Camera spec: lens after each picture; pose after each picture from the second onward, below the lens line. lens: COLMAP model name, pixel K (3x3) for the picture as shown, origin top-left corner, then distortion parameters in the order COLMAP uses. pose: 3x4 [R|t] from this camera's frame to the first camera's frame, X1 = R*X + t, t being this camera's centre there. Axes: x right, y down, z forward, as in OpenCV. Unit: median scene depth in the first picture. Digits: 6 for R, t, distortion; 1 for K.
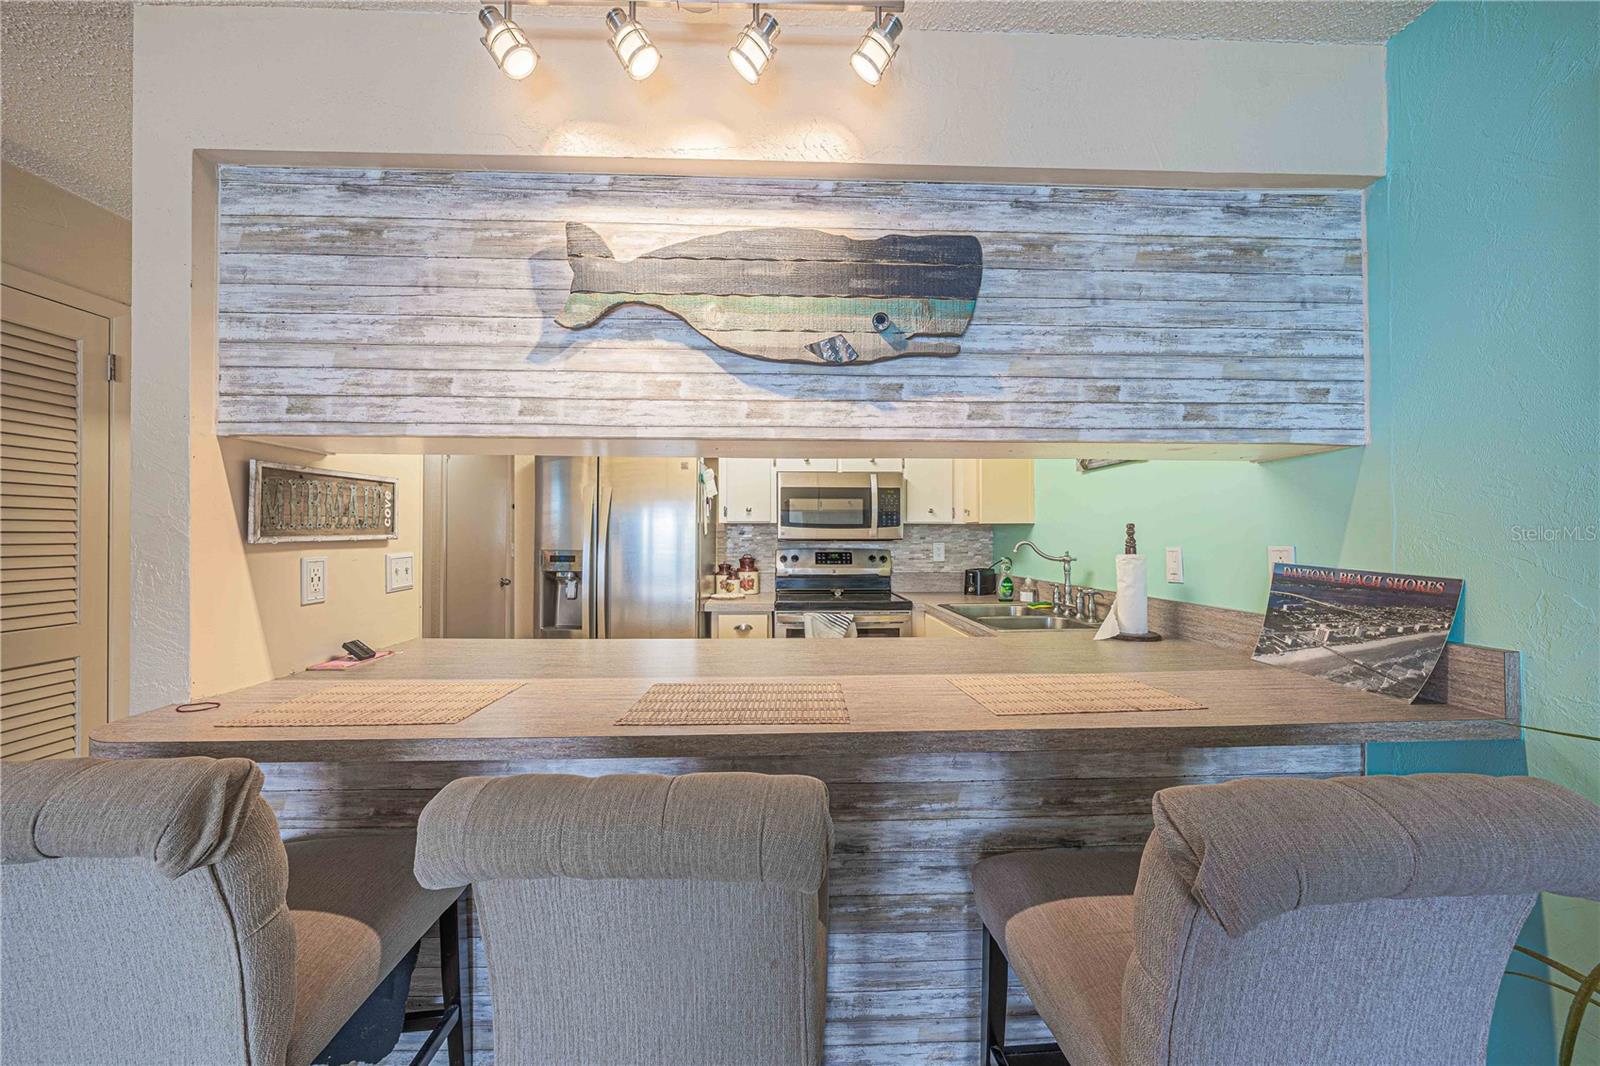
lens RADIAL K [[539.2, 0, 800.0], [0, 539.2, 533.0], [0, 0, 1]] dist [-0.005064, -0.000068]
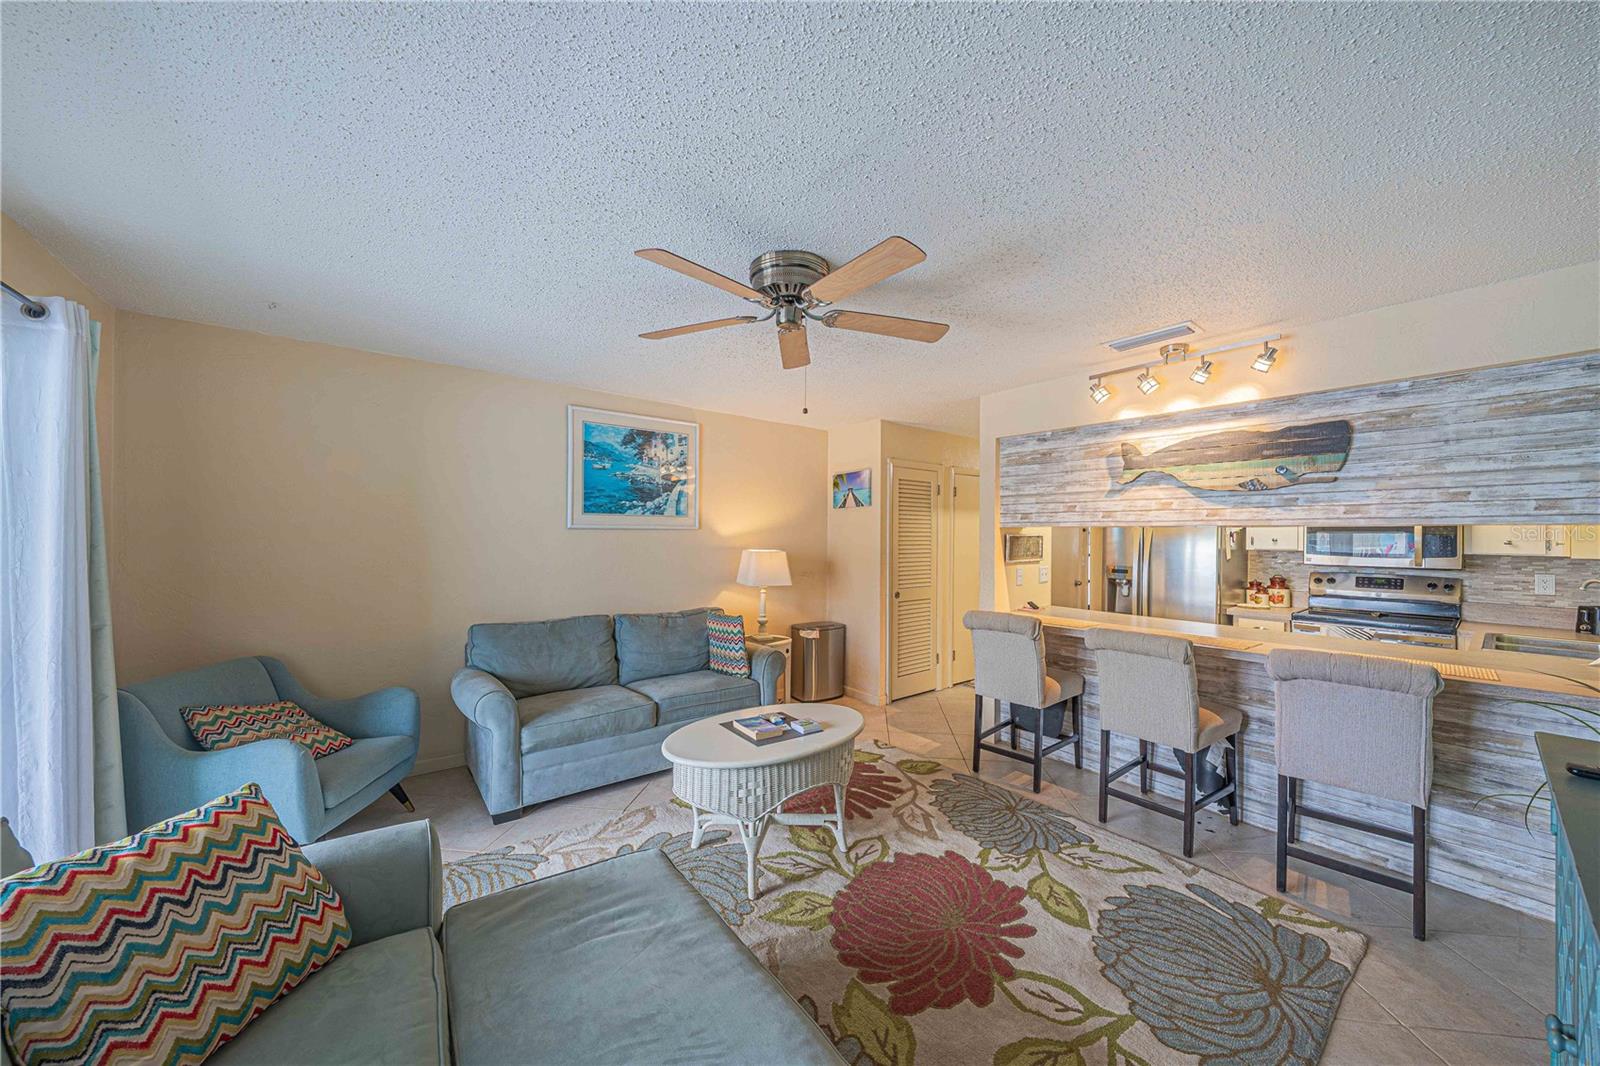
lens RADIAL K [[557.6, 0, 798.9], [0, 557.6, 534.6], [0, 0, 1]] dist [-0.000886, -0.000191]
pose [[0.590871, 0.002591, -0.806762, 0.756873], [-0.003791, 0.999993, 0.000435, -0.130885], [0.806757, 0.002802, 0.590877, -1.707878]]
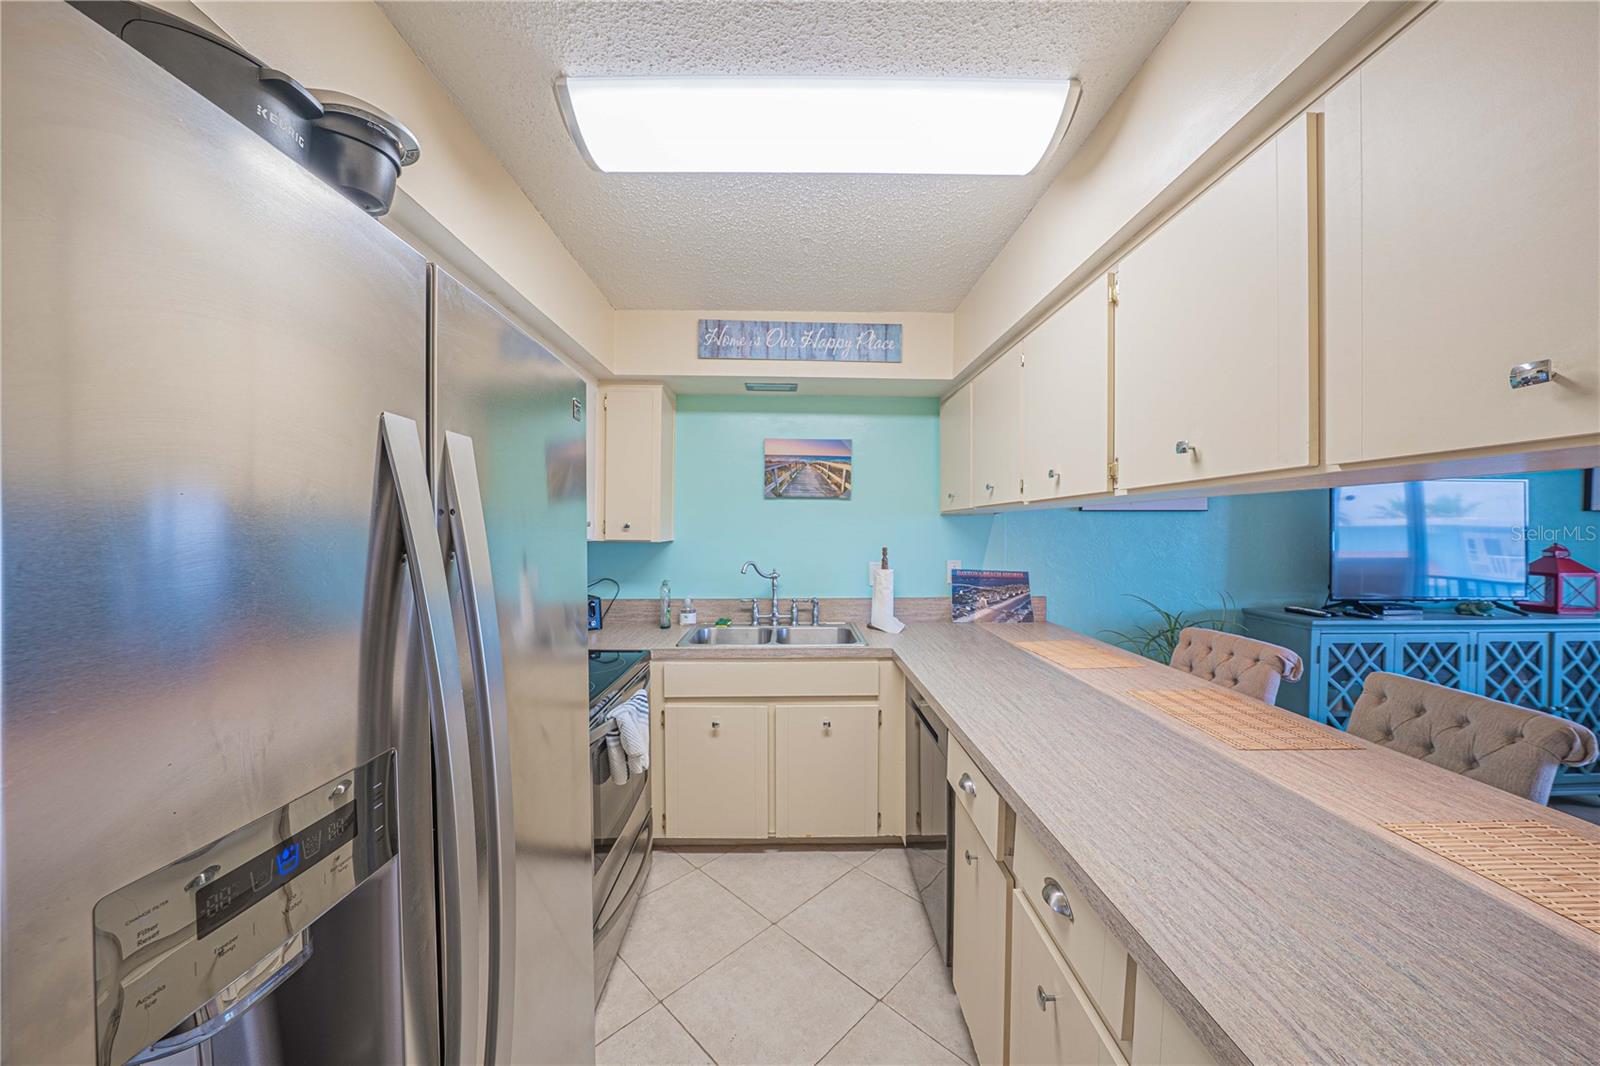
lens RADIAL K [[554.7, 0, 800.5], [0, 554.7, 536.3], [0, 0, 1]] dist [-0.000654, 0.000183]
pose [[-0.014637, -0.012899, 0.999810, -1.262676], [-0.010814, 0.999860, 0.012741, -0.094963], [-0.999834, -0.010625, -0.014774, 1.866931]]
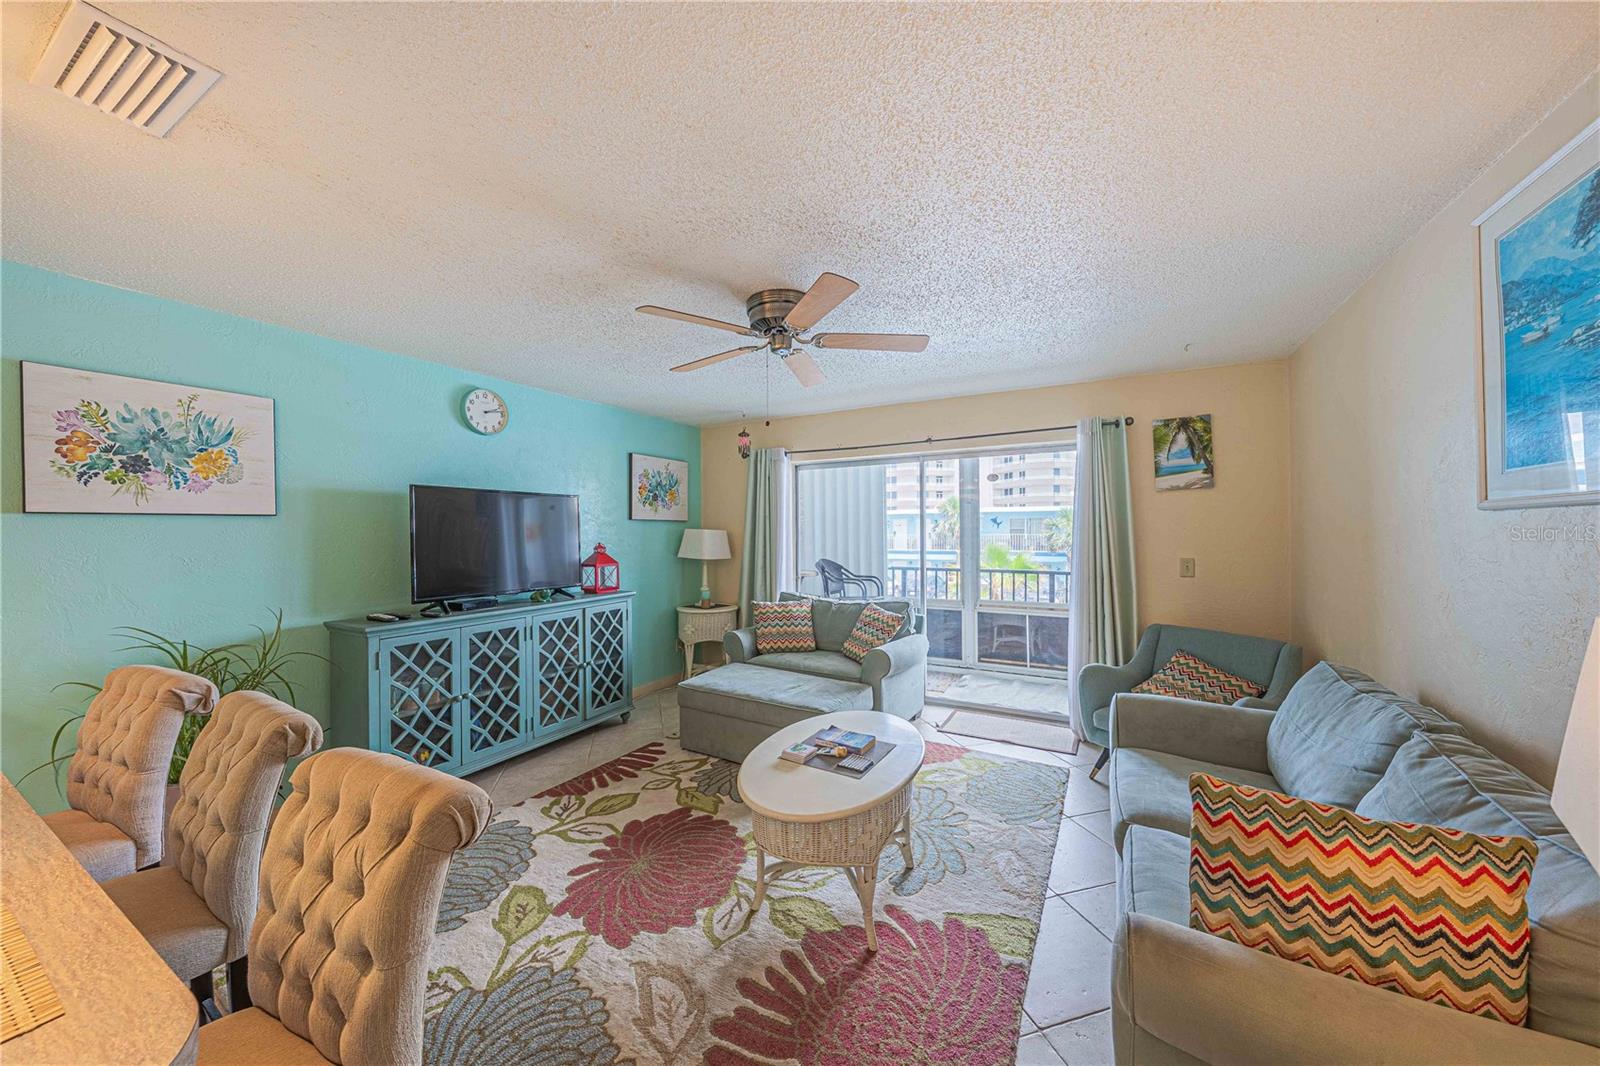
lens RADIAL K [[554.7, 0, 800.5], [0, 554.7, 536.3], [0, 0, 1]] dist [-0.000654, 0.000183]
pose [[-0.860588, 0.002638, 0.509294, -1.644737], [0.004594, 0.999986, 0.002584, -0.112130], [-0.509280, 0.004563, -0.860589, 0.883906]]
